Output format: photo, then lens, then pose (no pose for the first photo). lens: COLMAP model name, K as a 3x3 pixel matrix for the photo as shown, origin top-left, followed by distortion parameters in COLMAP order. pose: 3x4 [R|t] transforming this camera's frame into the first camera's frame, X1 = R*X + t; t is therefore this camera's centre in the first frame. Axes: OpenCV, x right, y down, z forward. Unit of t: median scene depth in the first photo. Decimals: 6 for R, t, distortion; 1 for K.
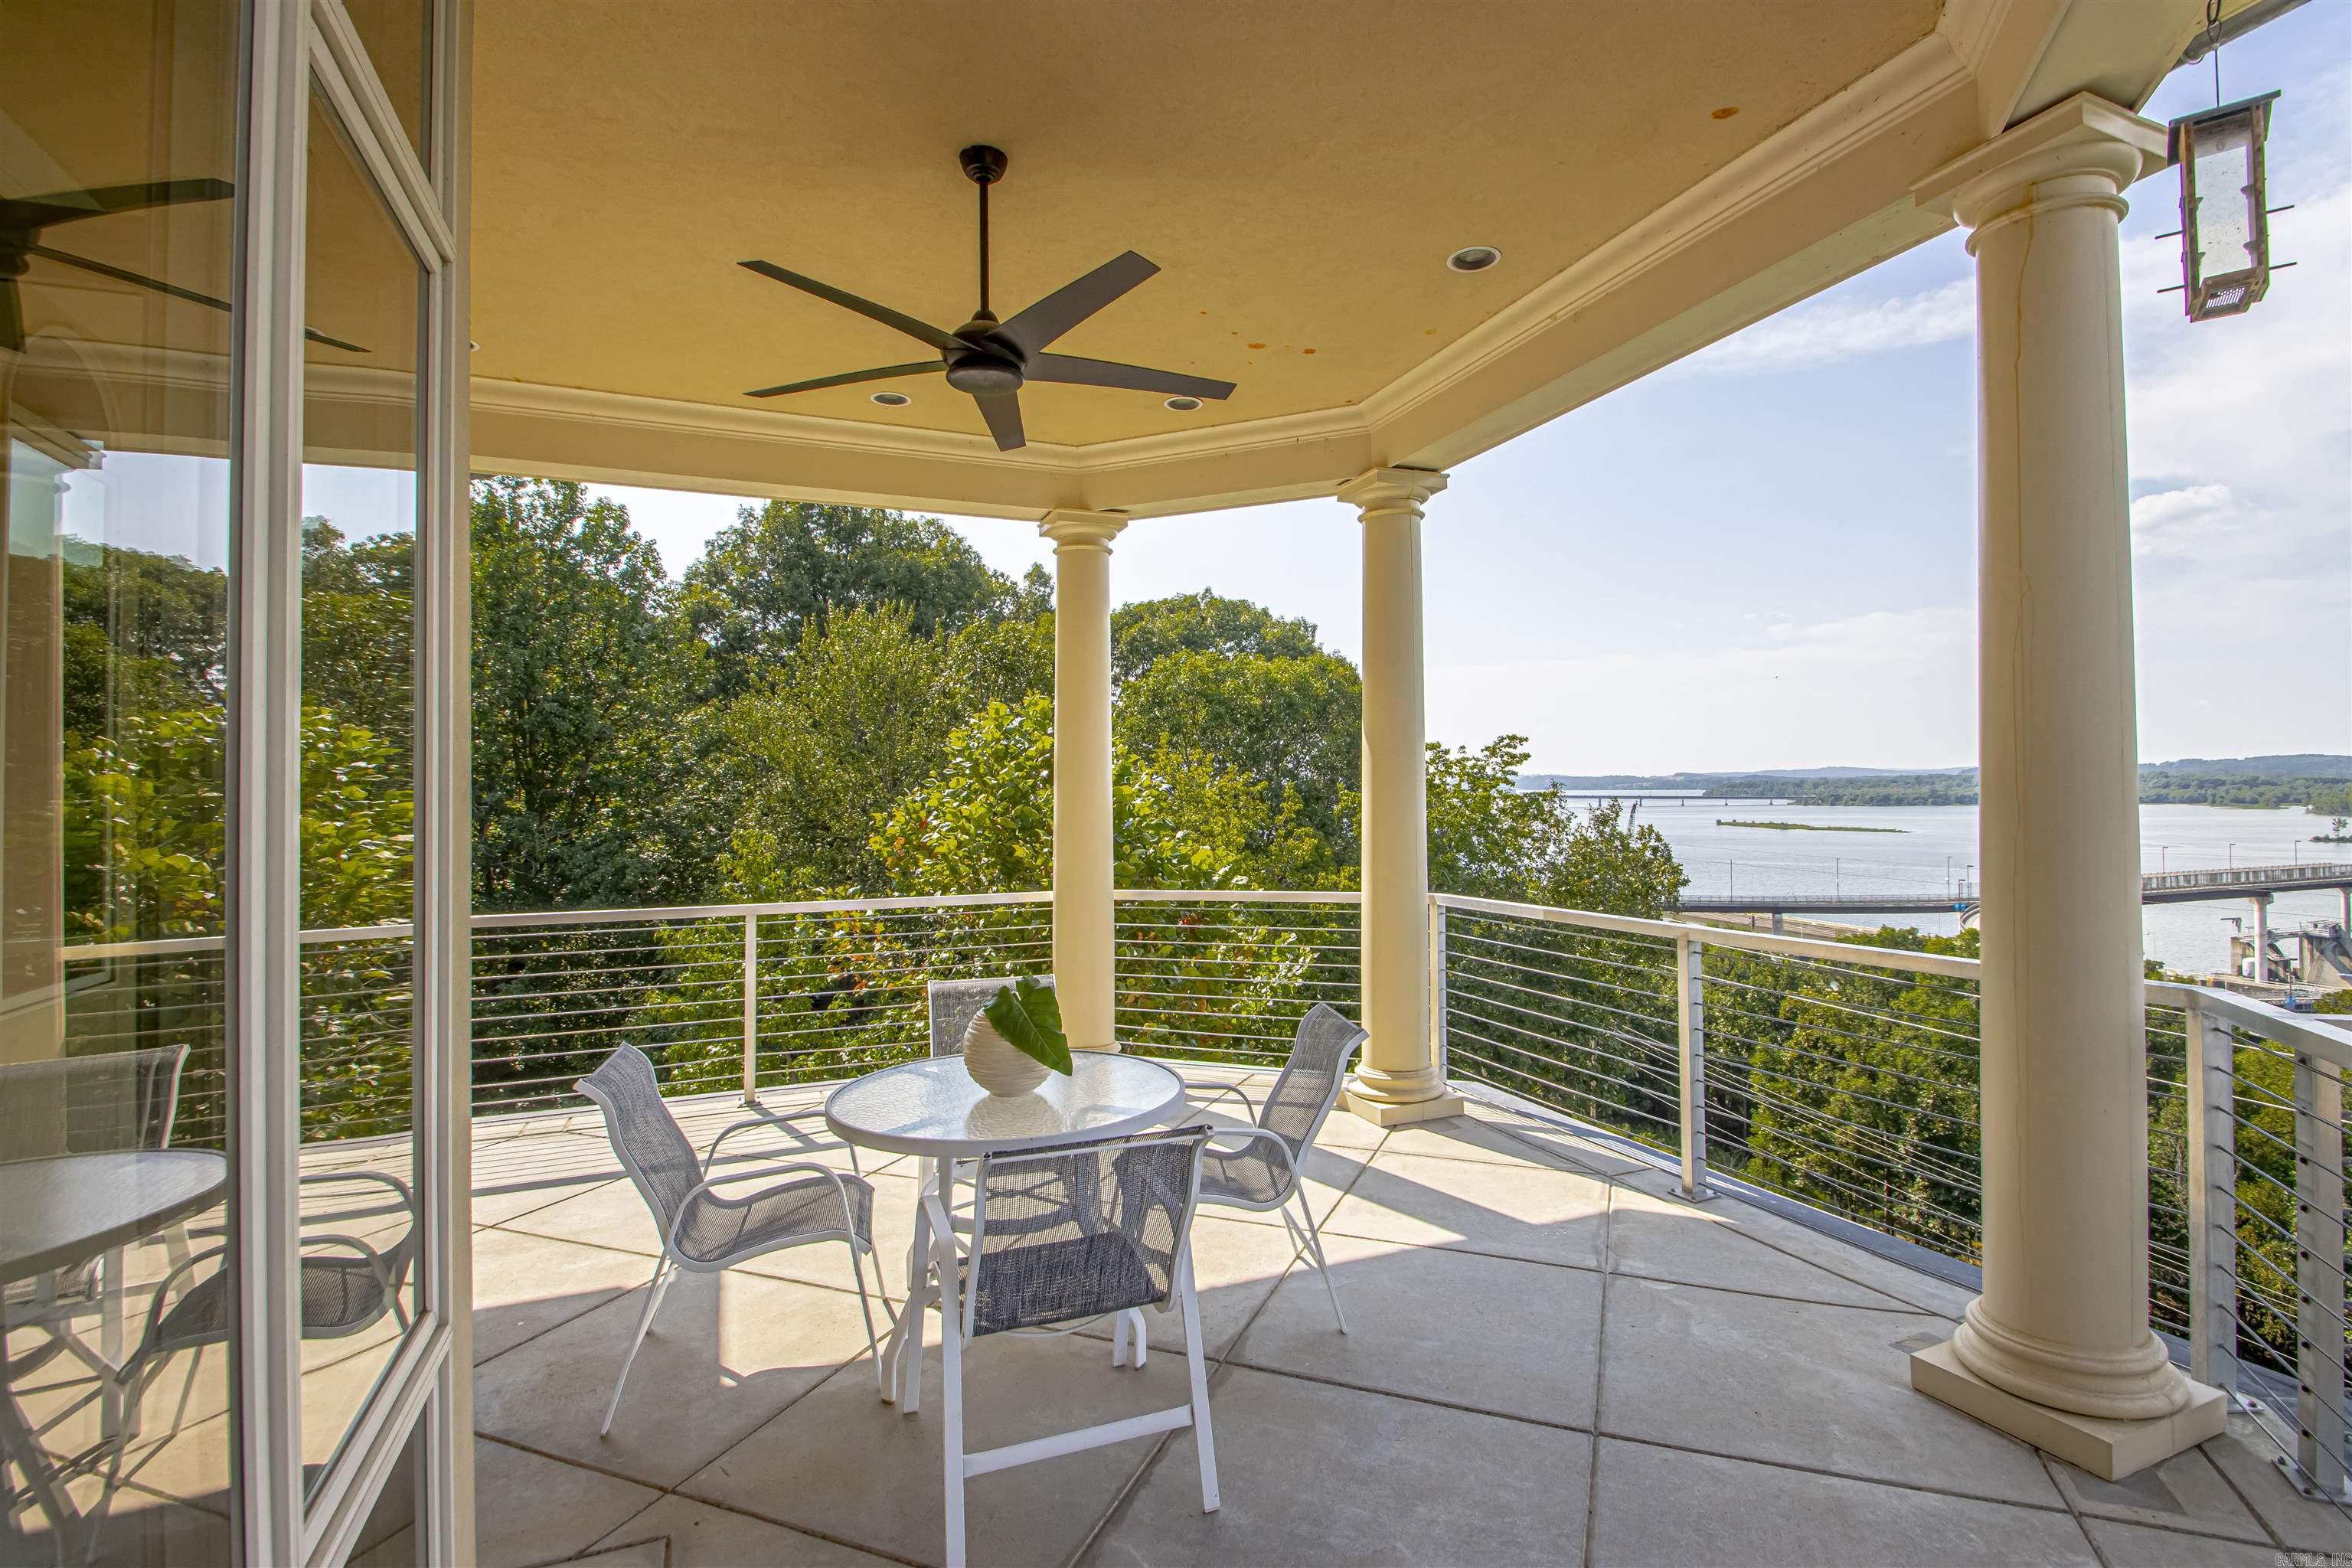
lens RADIAL K [[1116.2, 0, 1188.3], [0, 1116.2, 774.0], [0, 0, 1]] dist [0.009077, -0.004780]
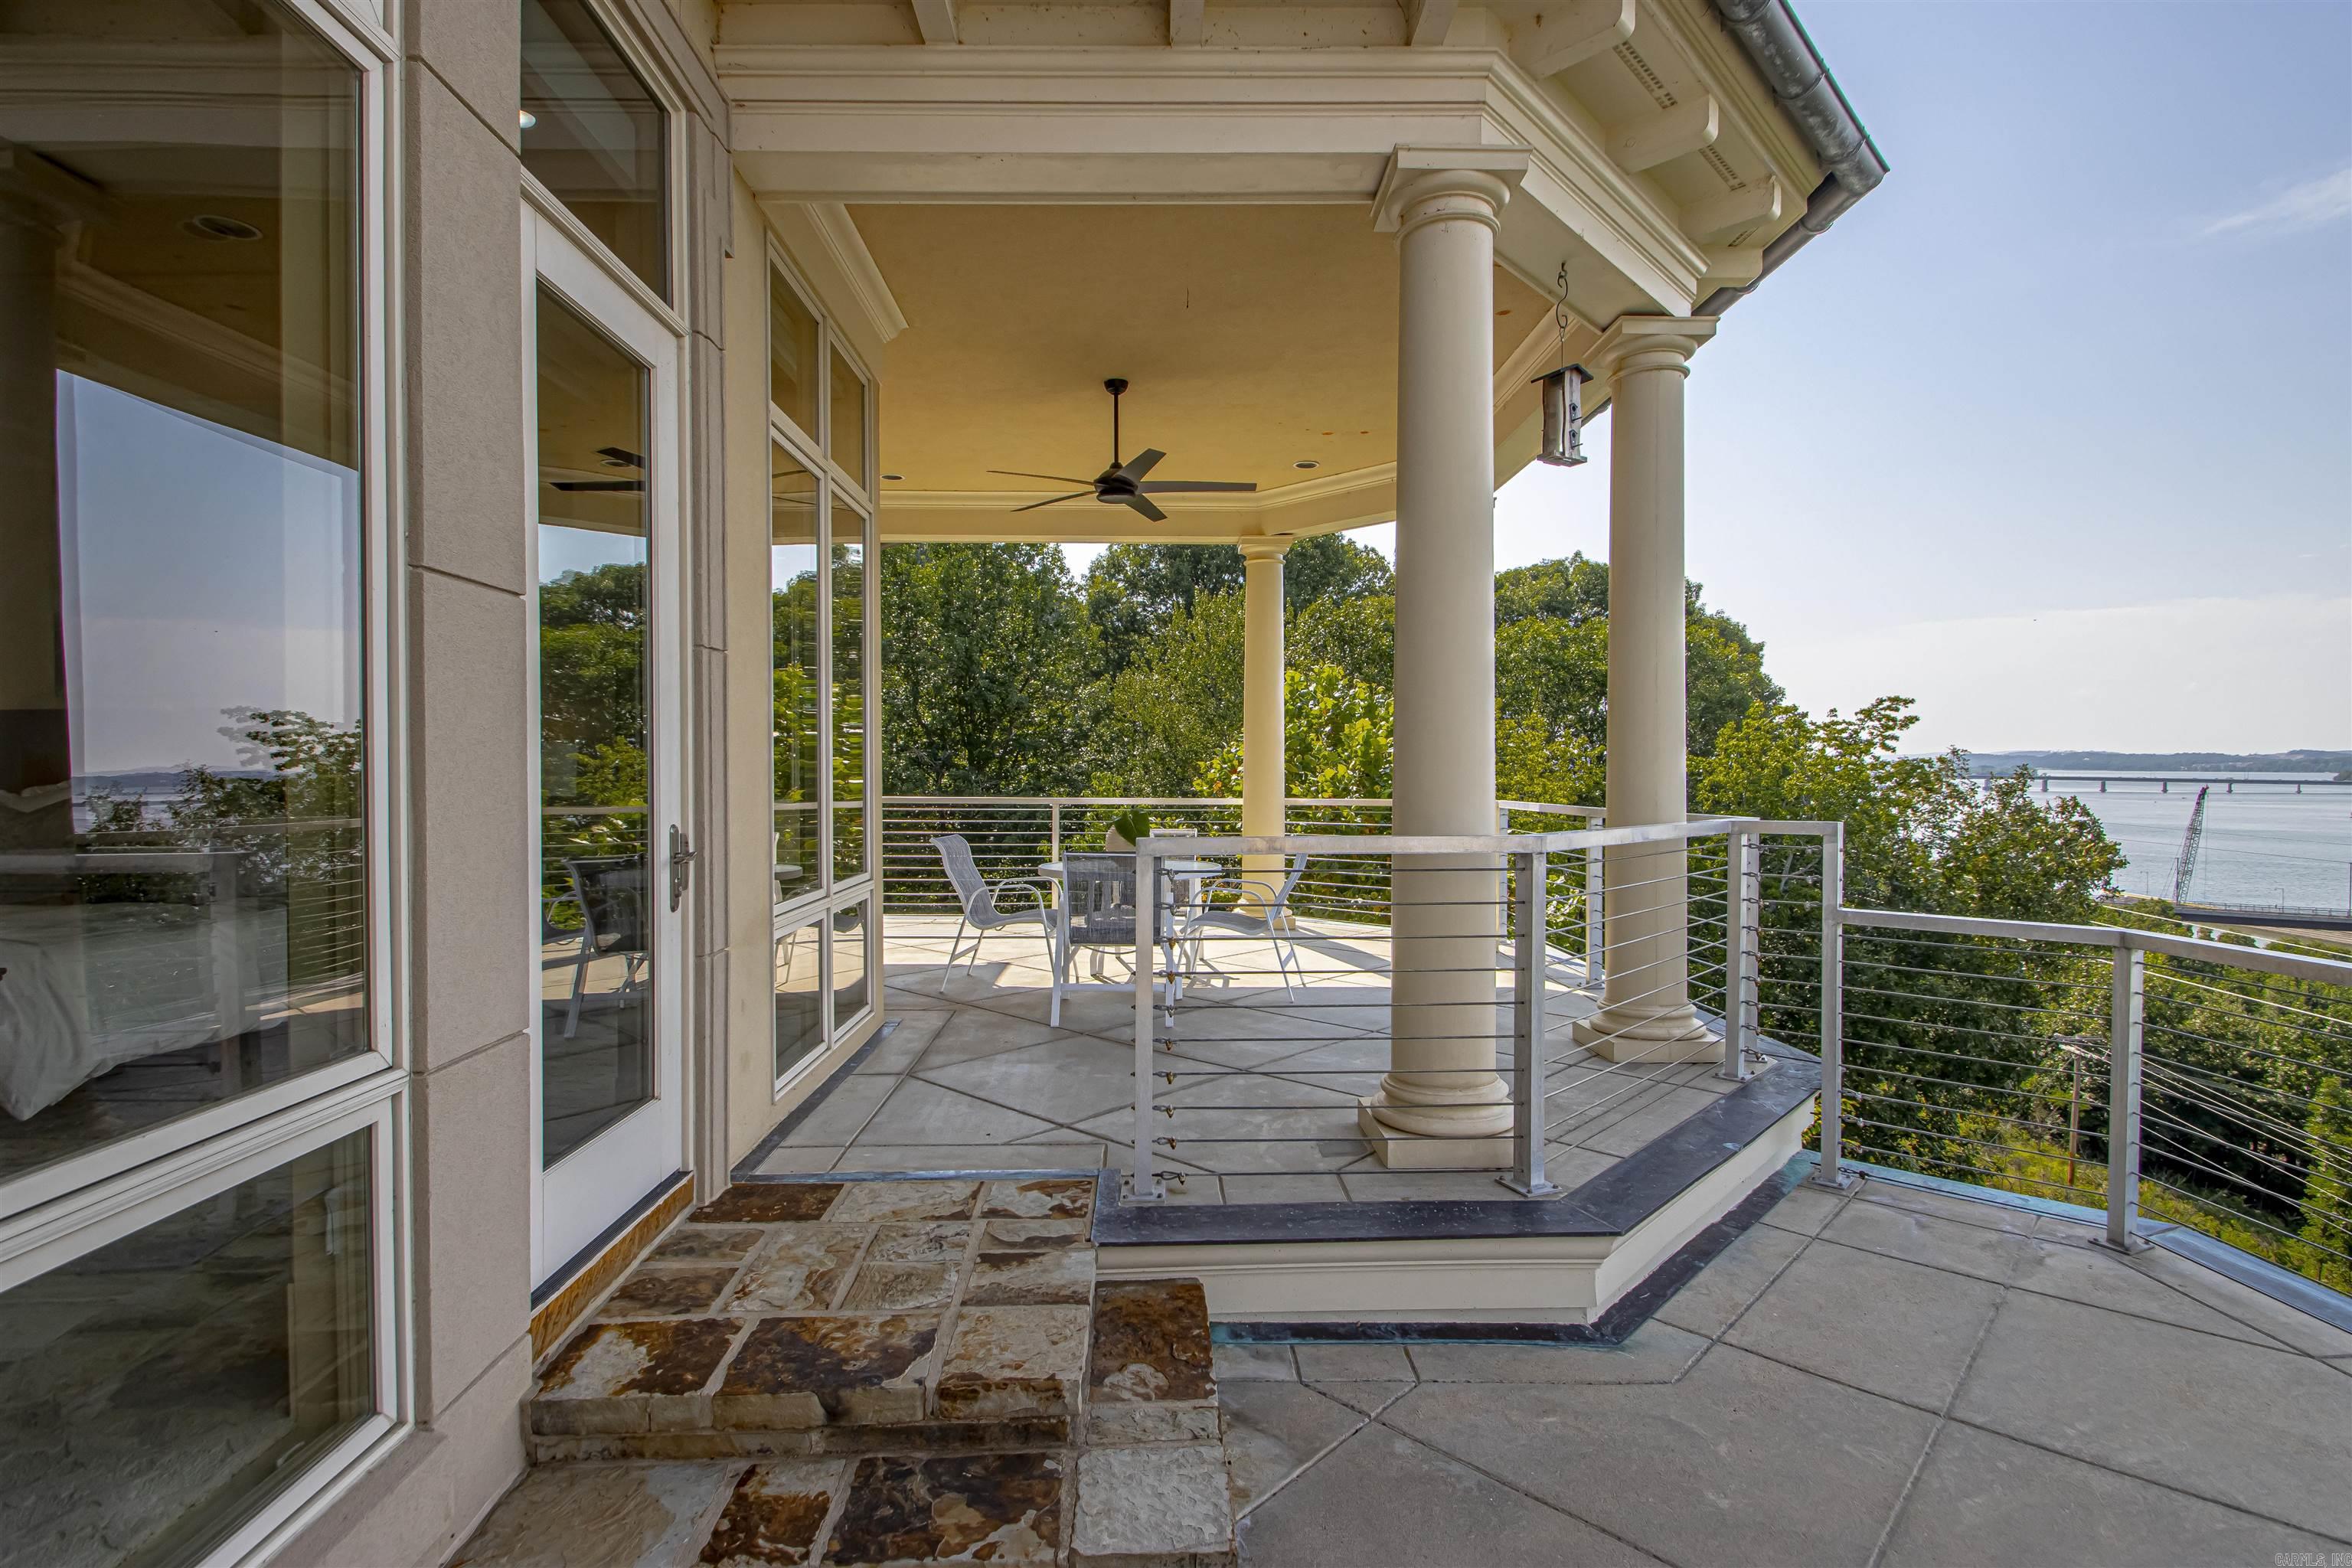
lens RADIAL K [[1116.2, 0, 1159.5], [0, 1116.2, 779.5], [0, 0, 1]] dist [0.009077, -0.004780]
pose [[0.930486, 0.015651, -0.365994, 0.066112], [-0.004782, 0.999521, 0.030583, 0.008256], [0.366297, -0.026706, 0.930115, -0.086131]]
